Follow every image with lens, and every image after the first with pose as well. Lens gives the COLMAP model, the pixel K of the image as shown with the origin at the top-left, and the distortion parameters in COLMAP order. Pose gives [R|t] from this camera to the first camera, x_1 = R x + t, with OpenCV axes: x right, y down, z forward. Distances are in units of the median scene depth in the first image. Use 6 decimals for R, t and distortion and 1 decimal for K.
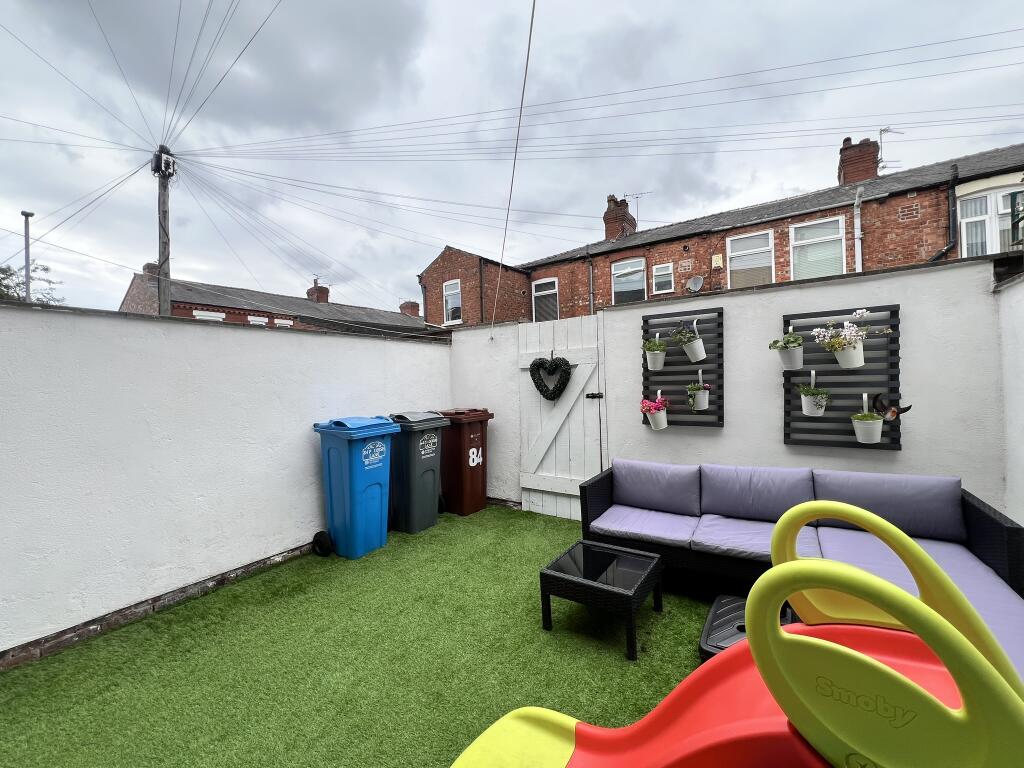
lens RADIAL K [[417.3, 0, 510.0], [0, 417.3, 379.2], [0, 0, 1]] dist [0.001068, 0.000254]
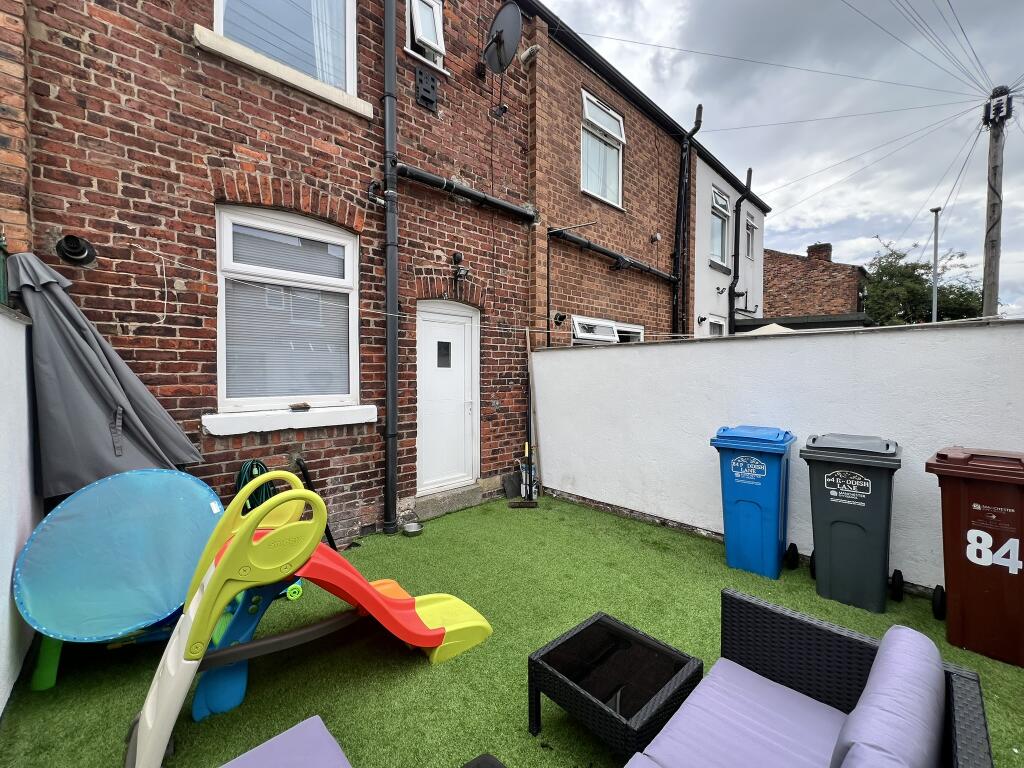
lens RADIAL K [[417.3, 0, 510.0], [0, 417.3, 379.2], [0, 0, 1]] dist [0.001068, 0.000254]
pose [[-0.225178, 0.043336, -0.973354, 0.508595], [0.012512, 0.999057, 0.041586, -0.048162], [0.974237, -0.002814, -0.225507, 0.517967]]
